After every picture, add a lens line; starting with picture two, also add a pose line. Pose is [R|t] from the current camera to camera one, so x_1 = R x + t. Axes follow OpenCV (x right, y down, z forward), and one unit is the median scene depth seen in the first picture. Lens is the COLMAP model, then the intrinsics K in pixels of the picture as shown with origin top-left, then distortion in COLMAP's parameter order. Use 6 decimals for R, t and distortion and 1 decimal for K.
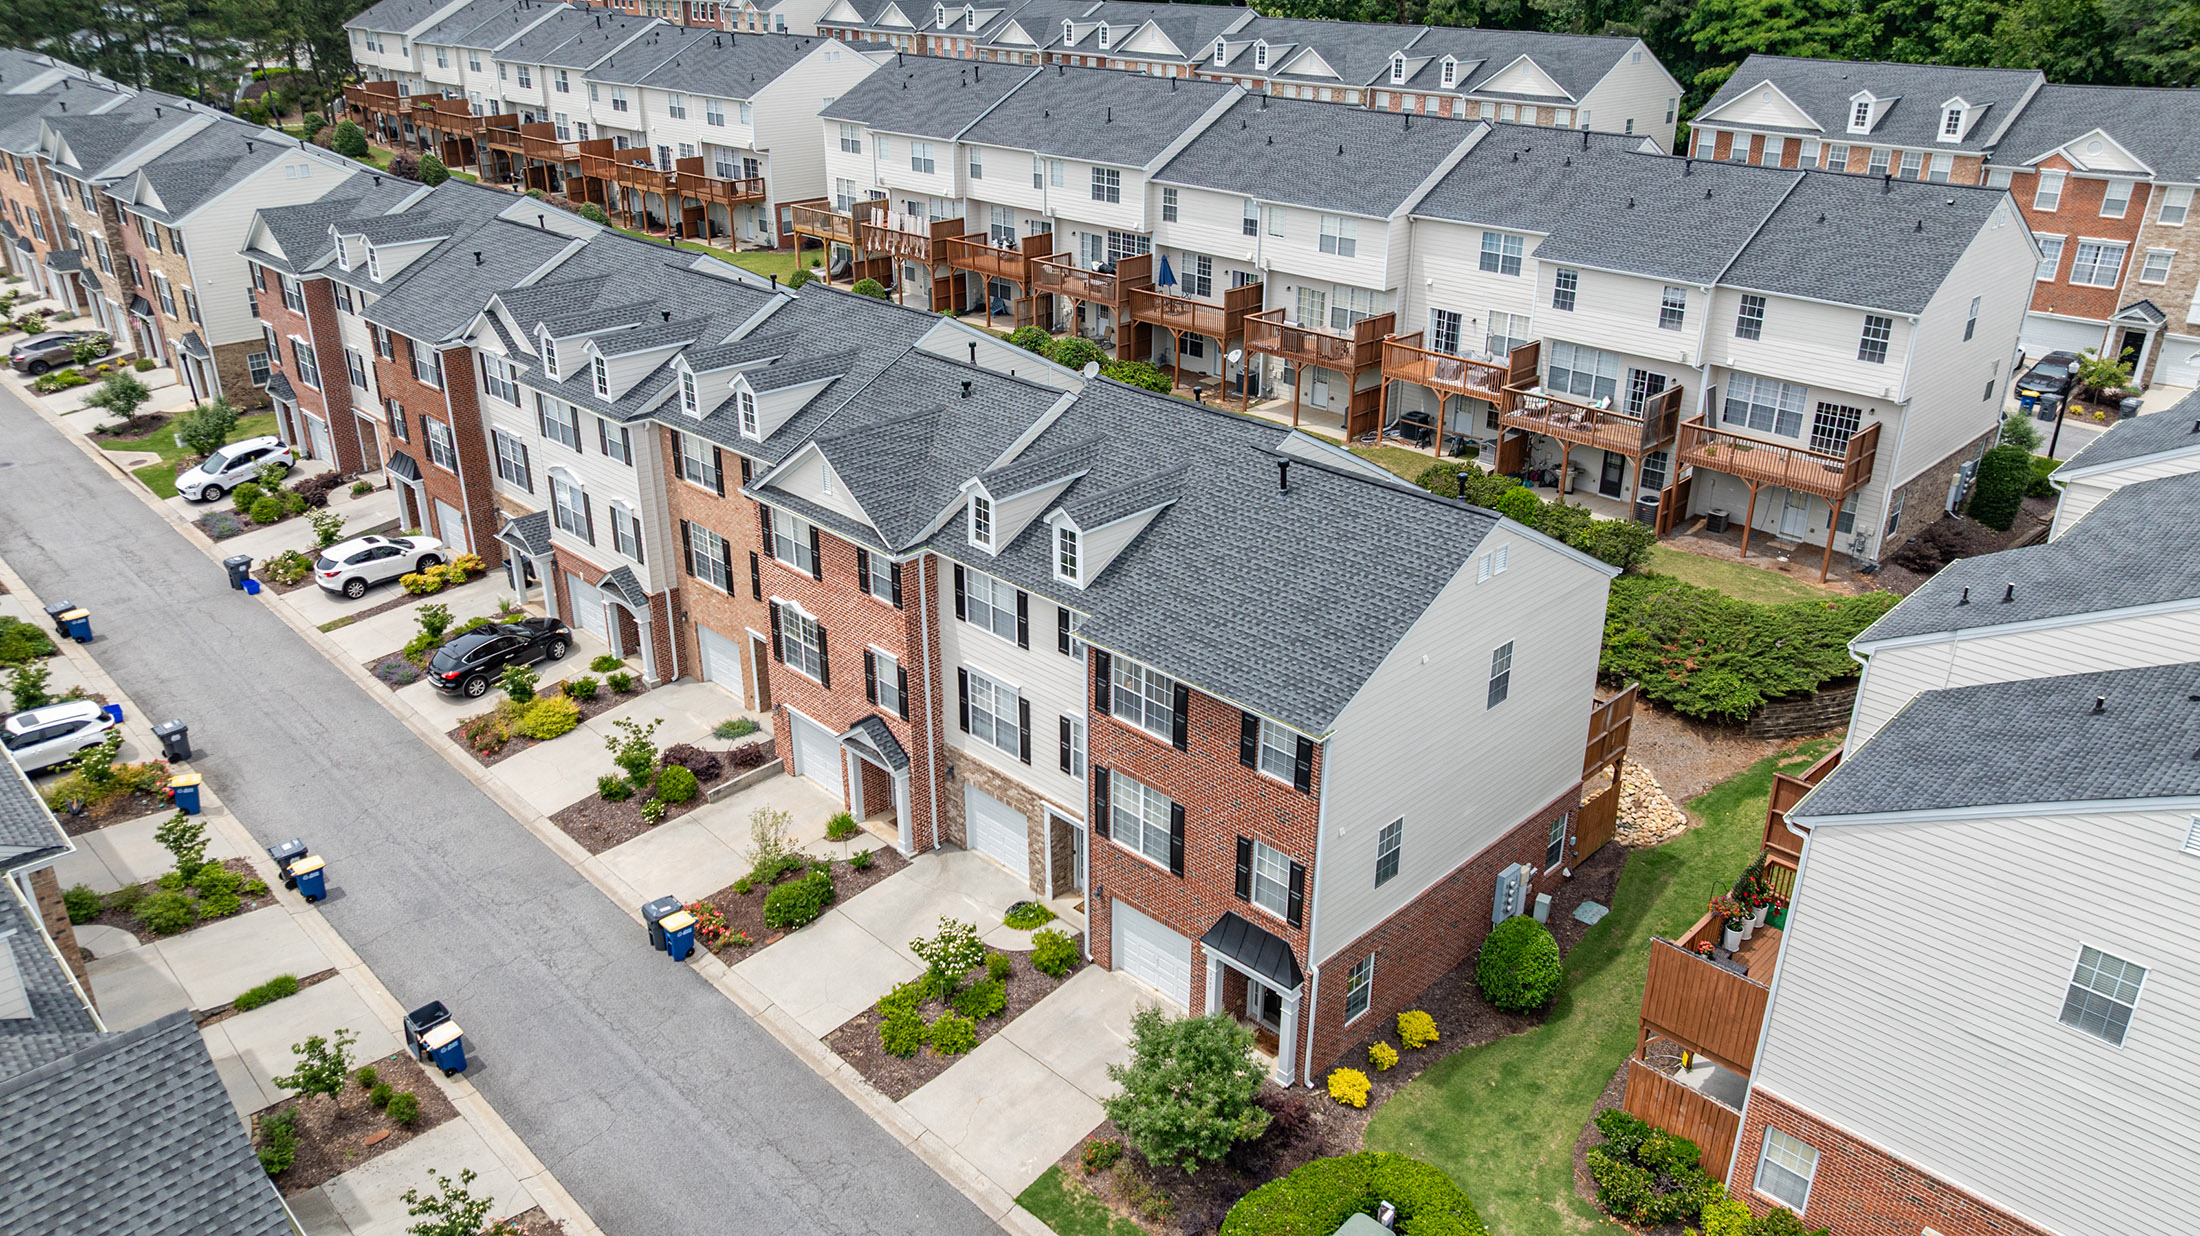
lens RADIAL K [[1527.0, 0, 1098.5], [0, 1527.0, 617.4], [0, 0, 1]] dist [-0.032091, 0.019980]
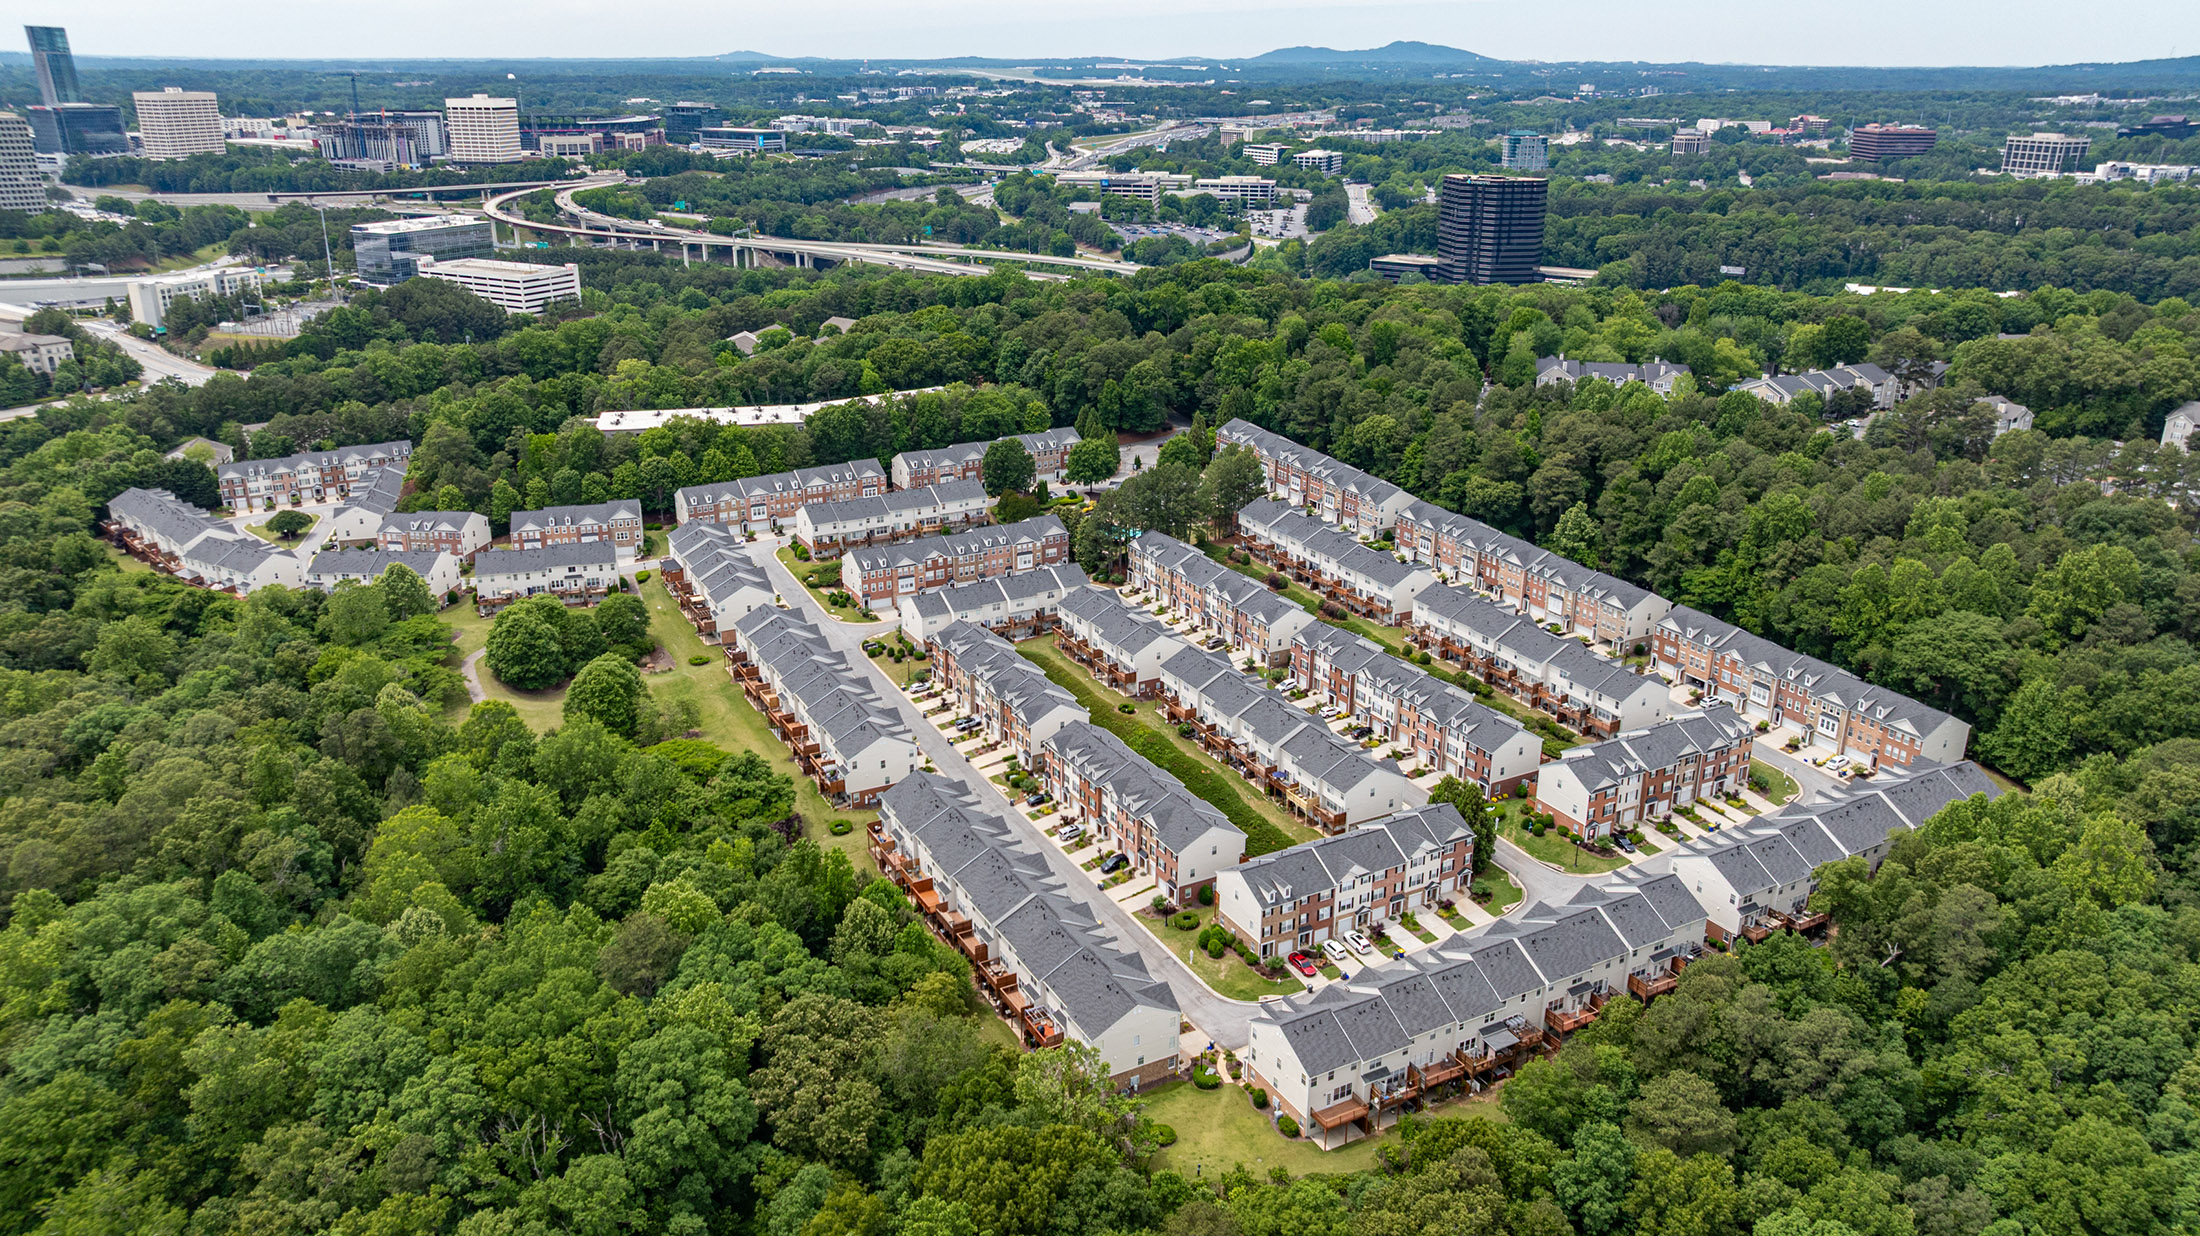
lens RADIAL K [[1527.0, 0, 1097.8], [0, 1527.0, 619.4], [0, 0, 1]] dist [-0.032091, 0.019980]
pose [[0.958115, 0.096963, -0.269468, 0.146793], [-0.116588, 0.991499, -0.057764, 0.046974], [0.261577, 0.086761, 0.961275, -4.567715]]
